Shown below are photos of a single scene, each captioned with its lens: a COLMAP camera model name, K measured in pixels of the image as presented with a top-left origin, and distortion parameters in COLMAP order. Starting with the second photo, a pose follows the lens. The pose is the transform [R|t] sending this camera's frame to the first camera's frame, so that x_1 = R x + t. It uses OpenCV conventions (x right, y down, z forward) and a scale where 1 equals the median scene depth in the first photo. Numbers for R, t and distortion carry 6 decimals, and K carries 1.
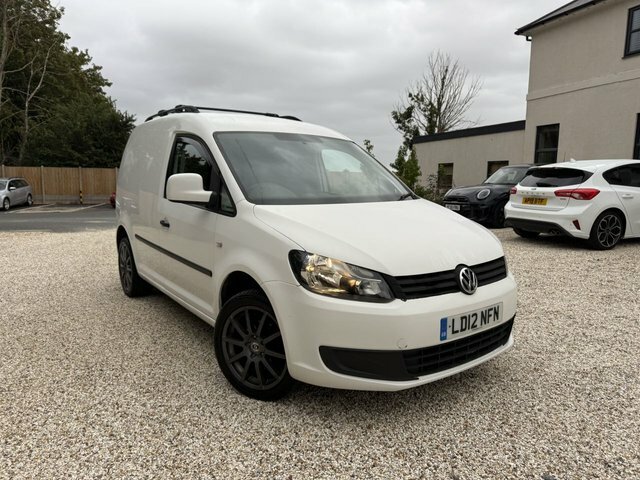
lens RADIAL K [[455.3, 0, 319.7], [0, 455.3, 236.2], [0, 0, 1]] dist [0.025311, -0.029975]
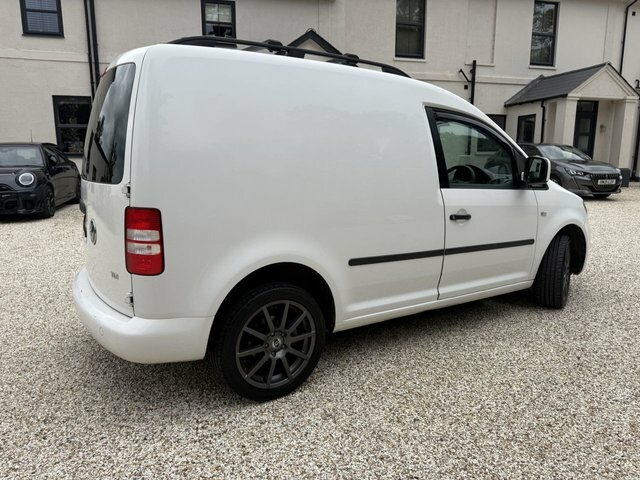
lens RADIAL K [[455.3, 0, 320.0], [0, 455.3, 237.0], [0, 0, 1]] dist [0.025311, -0.029975]
pose [[0.058704, -0.177957, 0.982286, -1.249068], [0.131327, 0.976807, 0.169116, -0.177117], [-0.989599, 0.119073, 0.080713, 1.254488]]
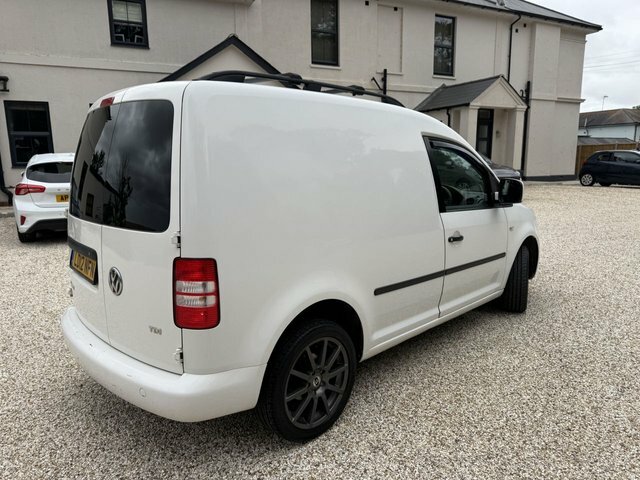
lens RADIAL K [[455.3, 0, 319.3], [0, 455.3, 238.5], [0, 0, 1]] dist [0.025311, -0.029975]
pose [[-0.149759, -0.178481, 0.972480, -1.231405], [0.139218, 0.969966, 0.199459, -0.257244], [-0.978872, 0.165258, -0.120414, 1.441536]]
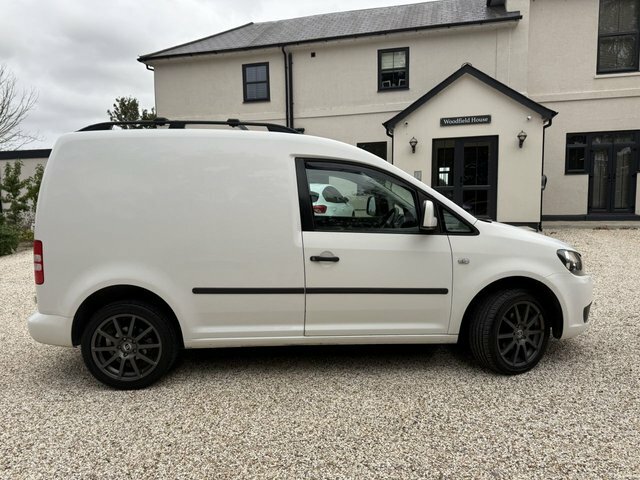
lens RADIAL K [[455.3, 0, 319.8], [0, 455.3, 237.7], [0, 0, 1]] dist [0.025311, -0.029975]
pose [[0.554055, -0.098399, 0.826644, -1.117403], [0.131344, 0.990885, 0.029917, -0.100803], [-0.822053, 0.091999, 0.561929, 0.538462]]
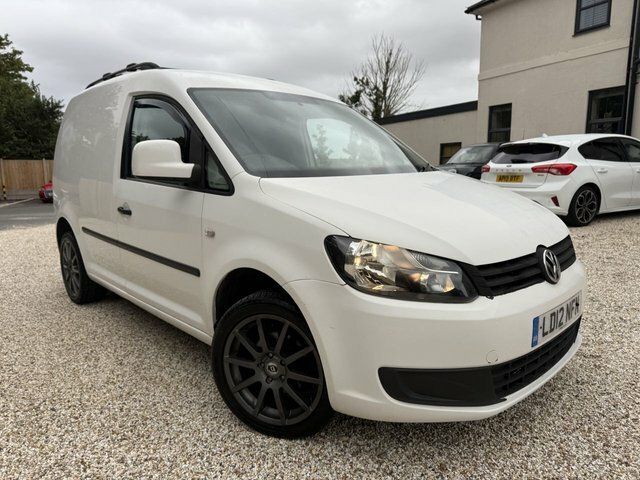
lens RADIAL K [[455.3, 0, 317.3], [0, 455.3, 238.8], [0, 0, 1]] dist [0.025311, -0.029975]
pose [[0.992627, -0.042041, 0.113687, -0.108708], [0.038583, 0.998728, 0.032448, 0.007533], [-0.114906, -0.027822, 0.992987, 0.193937]]
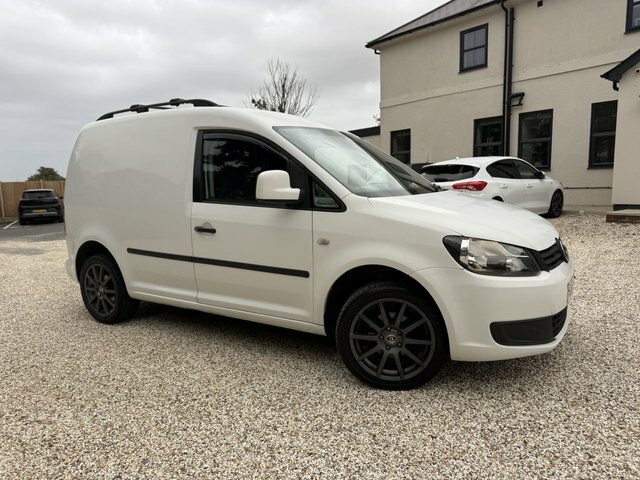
lens RADIAL K [[455.3, 0, 320.6], [0, 455.3, 240.1], [0, 0, 1]] dist [0.025311, -0.029975]
pose [[0.932127, -0.083045, 0.352481, -0.467050], [0.085020, 0.996330, 0.009905, 0.002852], [-0.352010, 0.020735, 0.935766, 0.086427]]
